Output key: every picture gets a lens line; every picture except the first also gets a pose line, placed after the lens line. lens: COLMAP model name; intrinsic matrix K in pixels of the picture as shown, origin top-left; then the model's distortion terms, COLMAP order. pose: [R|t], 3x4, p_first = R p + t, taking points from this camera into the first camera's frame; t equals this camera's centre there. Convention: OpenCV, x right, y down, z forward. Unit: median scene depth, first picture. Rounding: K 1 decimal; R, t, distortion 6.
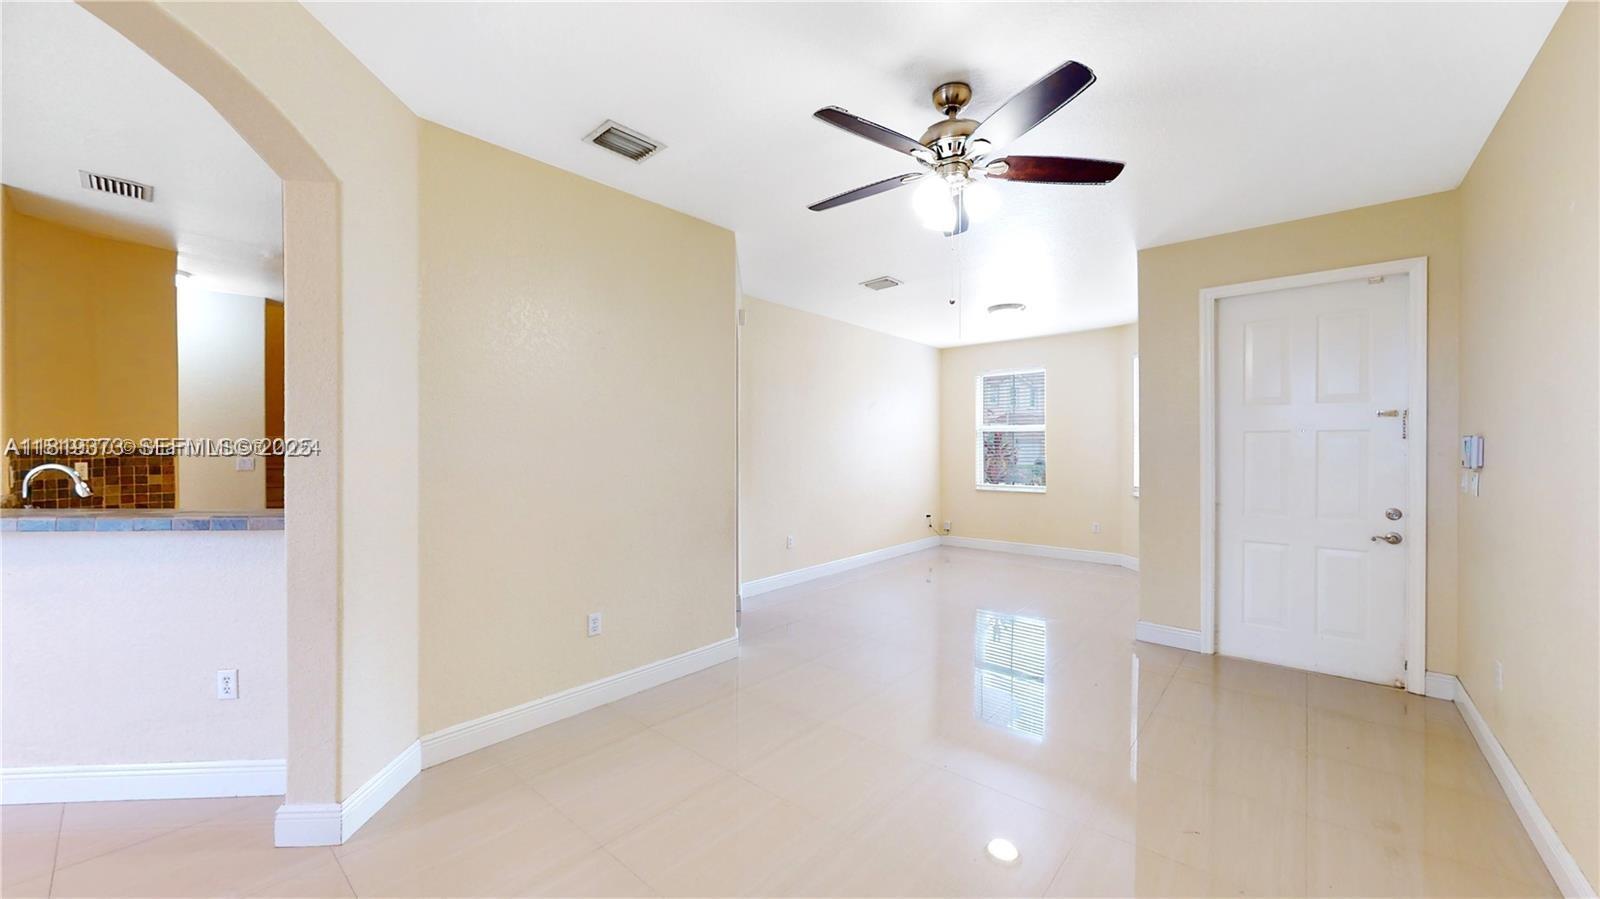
lens RADIAL K [[583.1, 0, 794.3], [0, 583.1, 449.8], [0, 0, 1]] dist [0.000676, 0.000021]
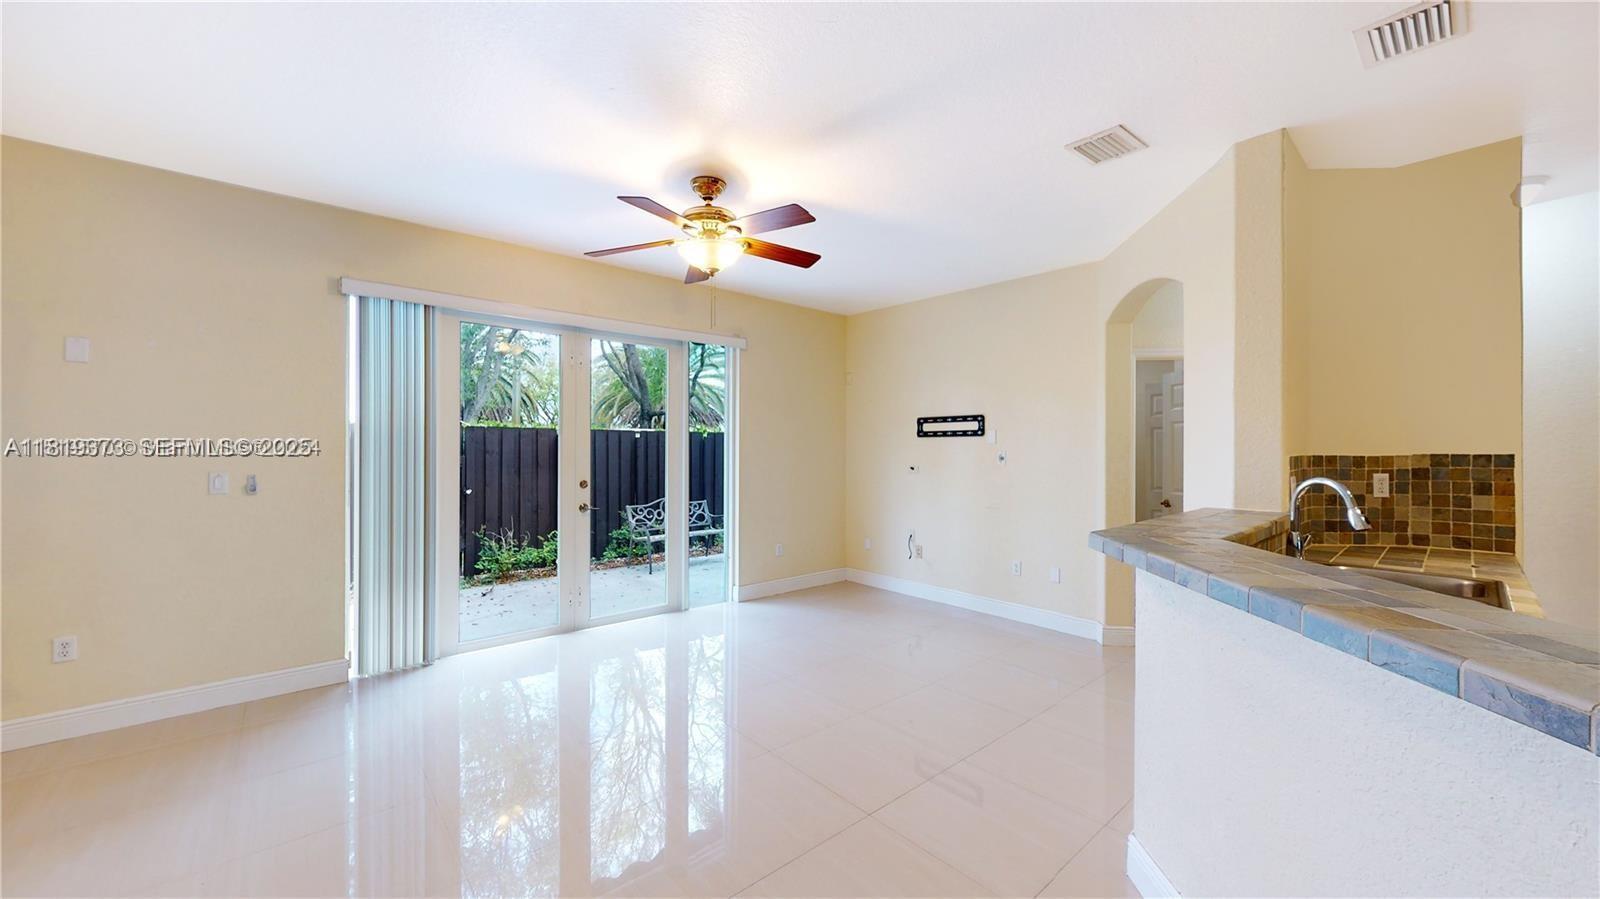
lens RADIAL K [[595.9, 0, 800.0], [0, 595.9, 449.5], [0, 0, 1]] dist [0.006678, -0.000087]
pose [[-0.127308, -0.003318, -0.991858, -0.346482], [-0.006369, 0.999977, -0.002528, -0.002360], [0.991843, 0.005995, -0.127326, 0.342651]]
